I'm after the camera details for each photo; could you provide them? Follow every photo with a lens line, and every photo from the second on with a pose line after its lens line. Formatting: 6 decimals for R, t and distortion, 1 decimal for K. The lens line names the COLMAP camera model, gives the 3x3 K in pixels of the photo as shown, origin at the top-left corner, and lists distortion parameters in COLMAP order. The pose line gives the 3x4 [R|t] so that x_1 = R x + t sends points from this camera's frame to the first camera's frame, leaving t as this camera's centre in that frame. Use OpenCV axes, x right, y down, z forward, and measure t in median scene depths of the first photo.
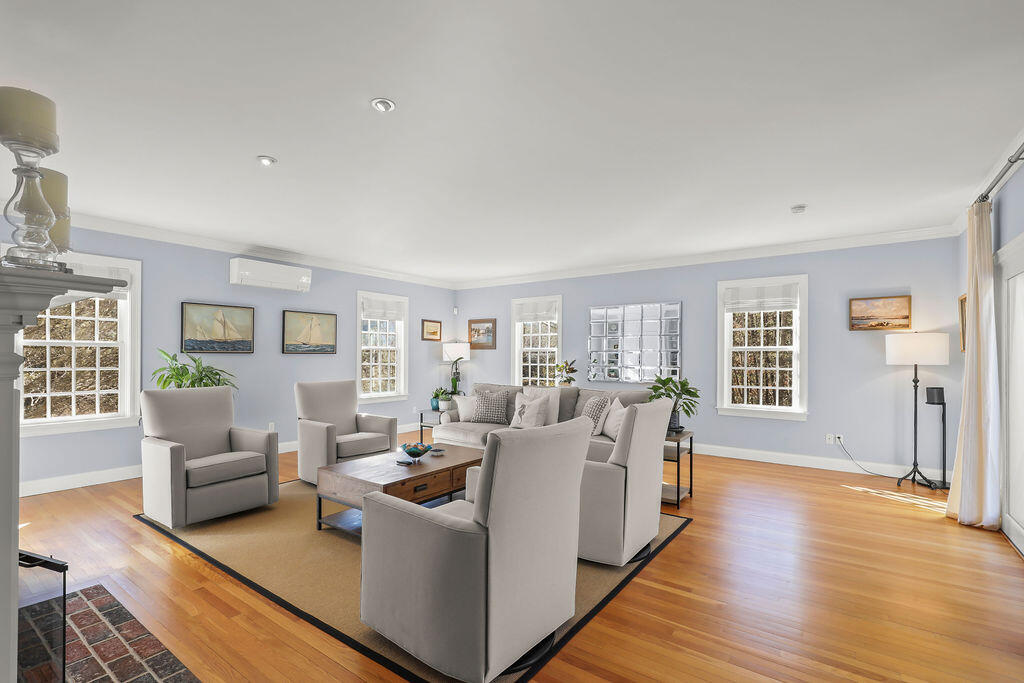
lens RADIAL K [[476.0, 0, 511.2], [0, 476.0, 361.9], [0, 0, 1]] dist [-0.000606, -0.000216]
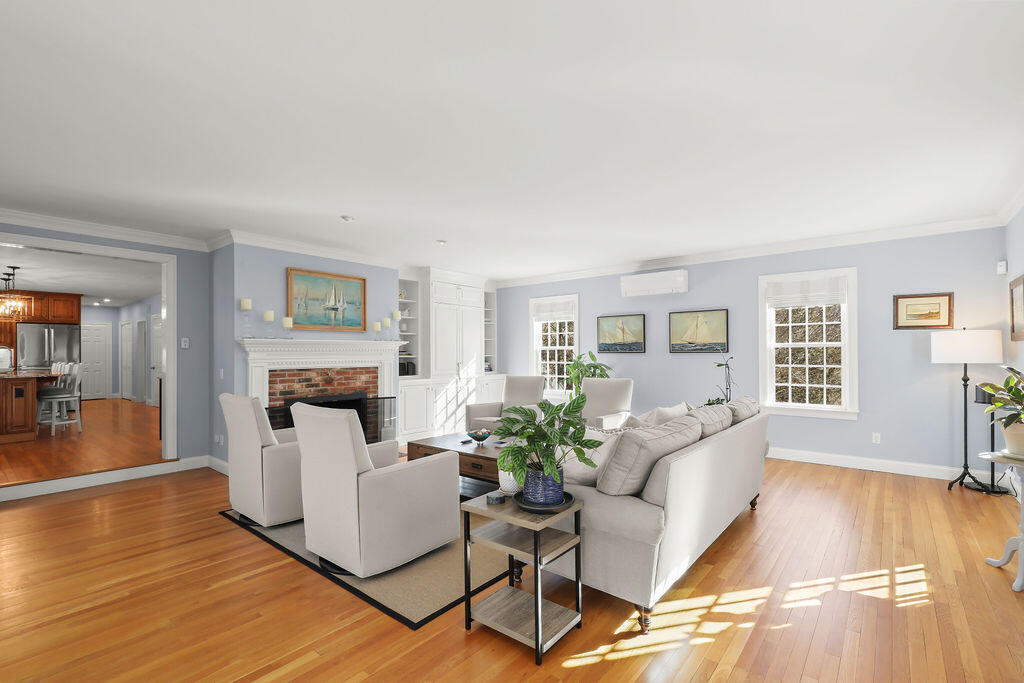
lens RADIAL K [[462.2, 0, 514.4], [0, 462.2, 351.8], [0, 0, 1]] dist [-0.000331, -0.000489]
pose [[-0.060818, -0.003237, -0.998144, 0.633681], [-0.005713, 0.999979, -0.002895, -0.015666], [0.998133, 0.005527, -0.060835, 0.763176]]
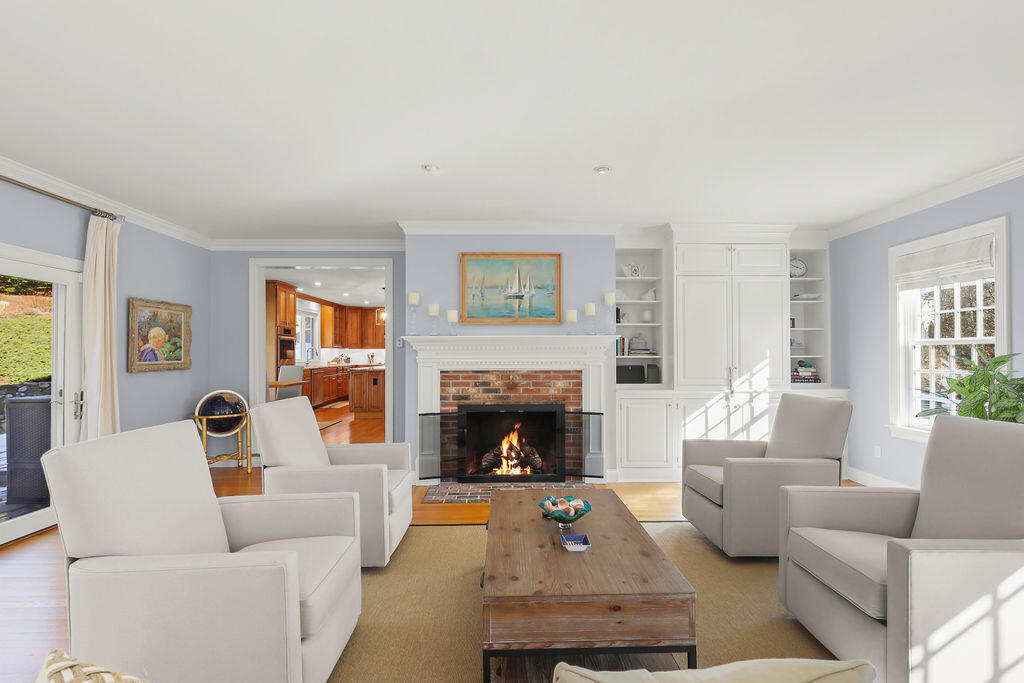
lens RADIAL K [[462.2, 0, 514.4], [0, 462.2, 351.8], [0, 0, 1]] dist [-0.000331, -0.000489]
pose [[-0.794343, -0.000600, -0.607470, 0.149910], [-0.003512, 0.999987, 0.003605, -0.016499], [0.607460, 0.004997, -0.794335, 0.946227]]
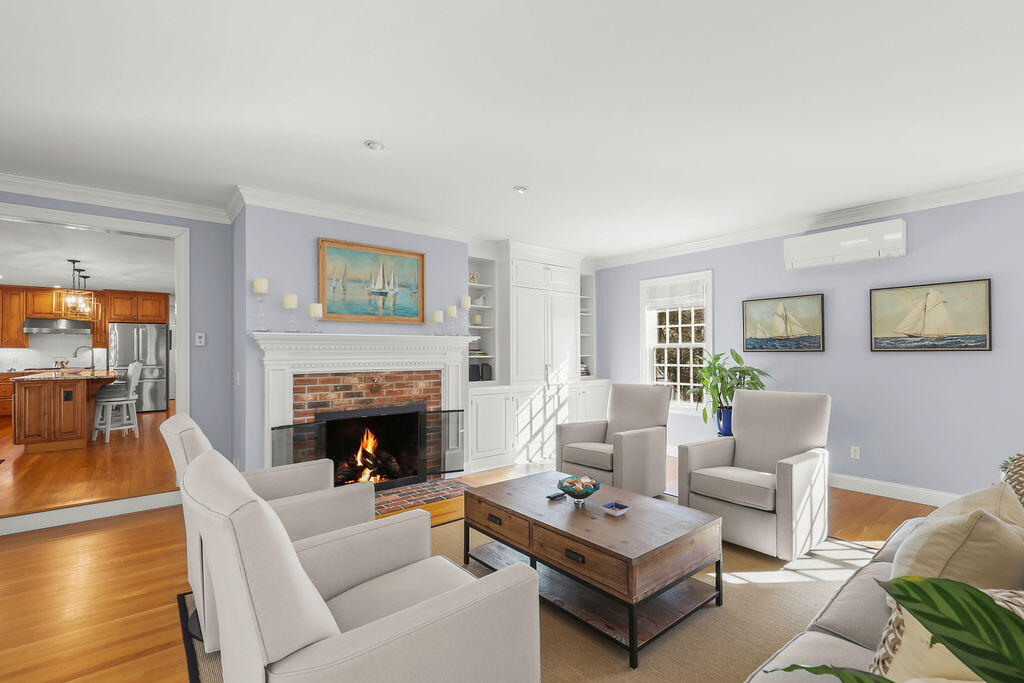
lens RADIAL K [[462.2, 0, 514.4], [0, 462.2, 351.8], [0, 0, 1]] dist [-0.000331, -0.000489]
pose [[-0.255023, -0.003407, -0.966929, 0.334509], [-0.005345, 0.999983, -0.002114, -0.013408], [0.966920, 0.004629, -0.255037, 0.715139]]
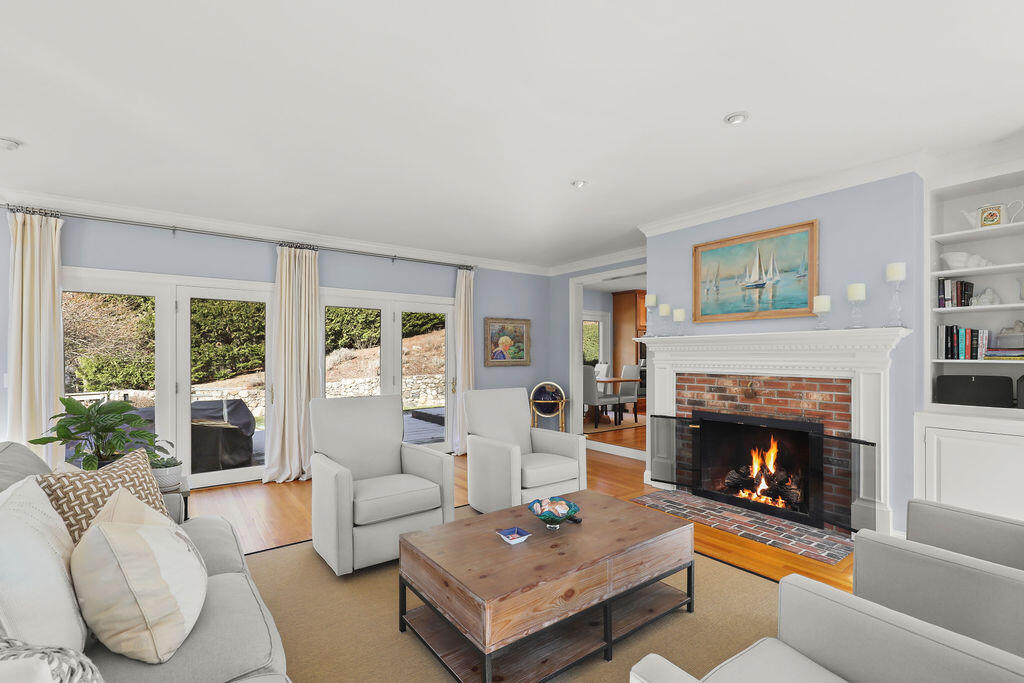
lens RADIAL K [[462.2, 0, 514.4], [0, 462.2, 351.8], [0, 0, 1]] dist [-0.000331, -0.000489]
pose [[-0.953514, -0.000336, 0.301350, -0.210601], [0.000237, 0.999998, 0.001865, -0.016577], [-0.301350, 0.001849, -0.953512, 1.044998]]
